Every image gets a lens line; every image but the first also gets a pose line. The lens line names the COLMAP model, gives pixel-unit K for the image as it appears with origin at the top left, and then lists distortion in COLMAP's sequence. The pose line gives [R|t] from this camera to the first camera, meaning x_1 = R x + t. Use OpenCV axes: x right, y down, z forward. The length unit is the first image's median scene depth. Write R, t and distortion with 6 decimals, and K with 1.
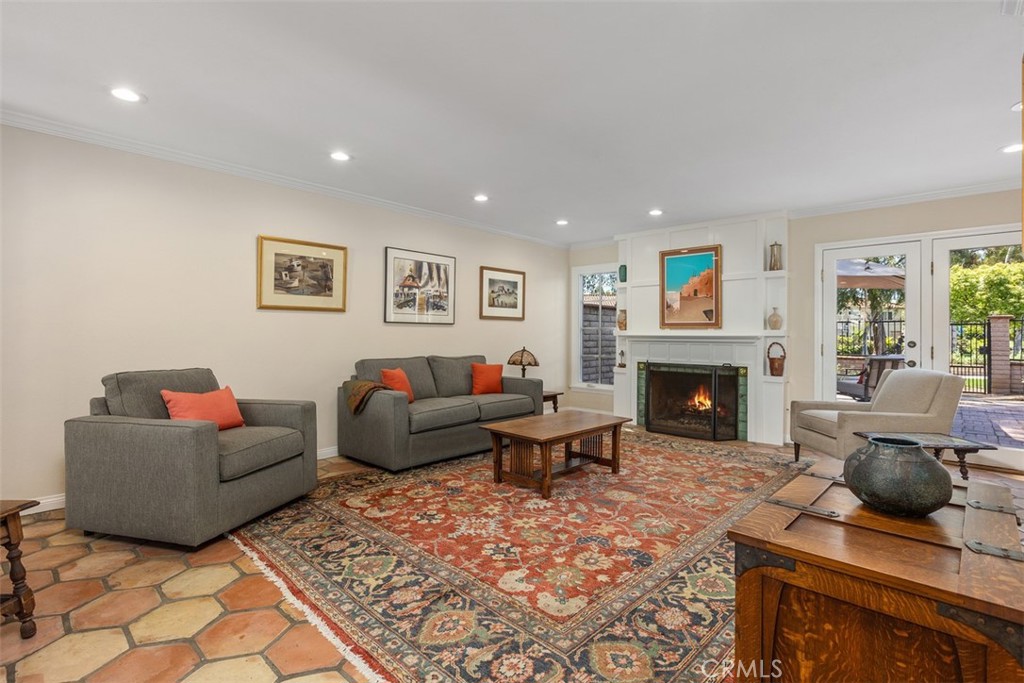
lens RADIAL K [[481.9, 0, 507.8], [0, 481.9, 338.2], [0, 0, 1]] dist [-0.003276, -0.001272]
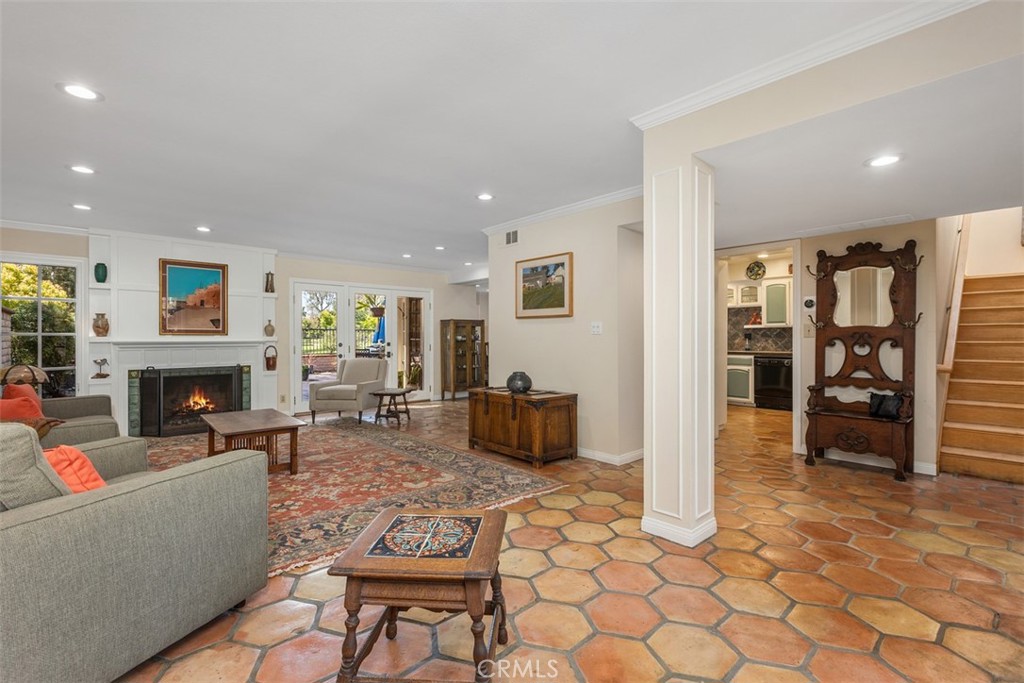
lens RADIAL K [[459.5, 0, 508.3], [0, 459.5, 340.4], [0, 0, 1]] dist [-0.000360, 0.001988]
pose [[0.084436, -0.009873, 0.996380, -0.693946], [0.013356, 0.999872, 0.008775, -0.008846], [-0.996339, 0.012567, 0.084557, 0.230802]]
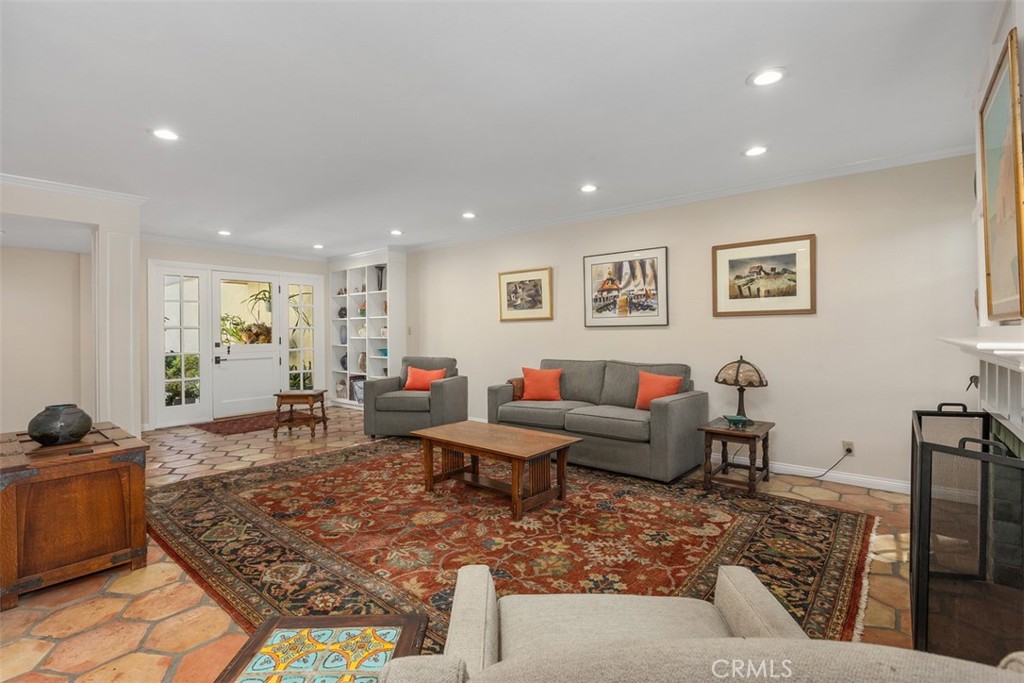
lens RADIAL K [[481.9, 0, 513.4], [0, 481.9, 336.0], [0, 0, 1]] dist [-0.003276, -0.001272]
pose [[0.059206, -0.000868, -0.998245, 0.781082], [0.000186, 1.000000, -0.000858, -0.011230], [0.998246, -0.000135, 0.059206, 0.747284]]
